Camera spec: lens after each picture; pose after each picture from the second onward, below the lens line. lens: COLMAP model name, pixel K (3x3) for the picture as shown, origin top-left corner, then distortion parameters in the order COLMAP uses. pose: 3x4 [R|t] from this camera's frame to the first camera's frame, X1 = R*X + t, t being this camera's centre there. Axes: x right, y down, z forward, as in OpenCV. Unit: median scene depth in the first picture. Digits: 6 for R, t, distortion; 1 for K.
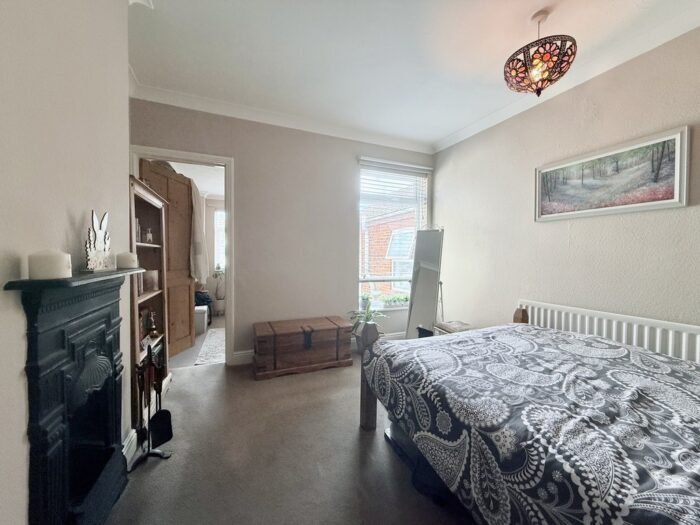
lens RADIAL K [[278.8, 0, 350.0], [0, 278.8, 262.5], [0, 0, 1]] dist [-0.000294, 0.000074]
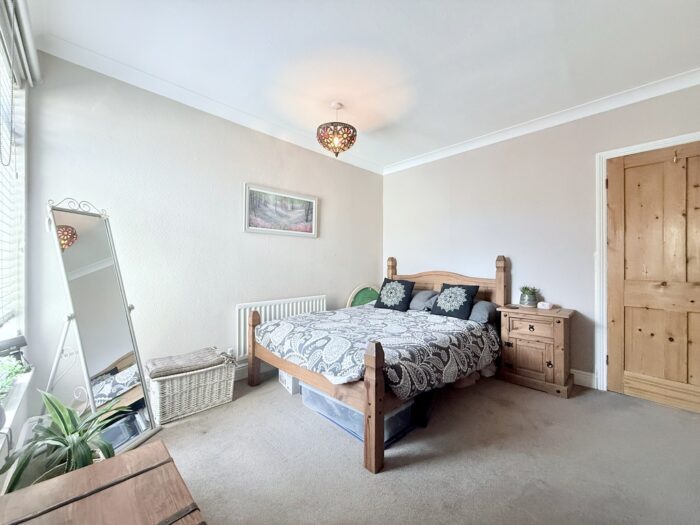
lens RADIAL K [[278.8, 0, 350.0], [0, 278.8, 262.5], [0, 0, 1]] dist [-0.000294, 0.000074]
pose [[-0.367426, -0.009296, 0.930006, -0.650877], [0.013579, 0.999790, 0.015358, -0.042627], [-0.929954, 0.018271, -0.367223, 1.287036]]
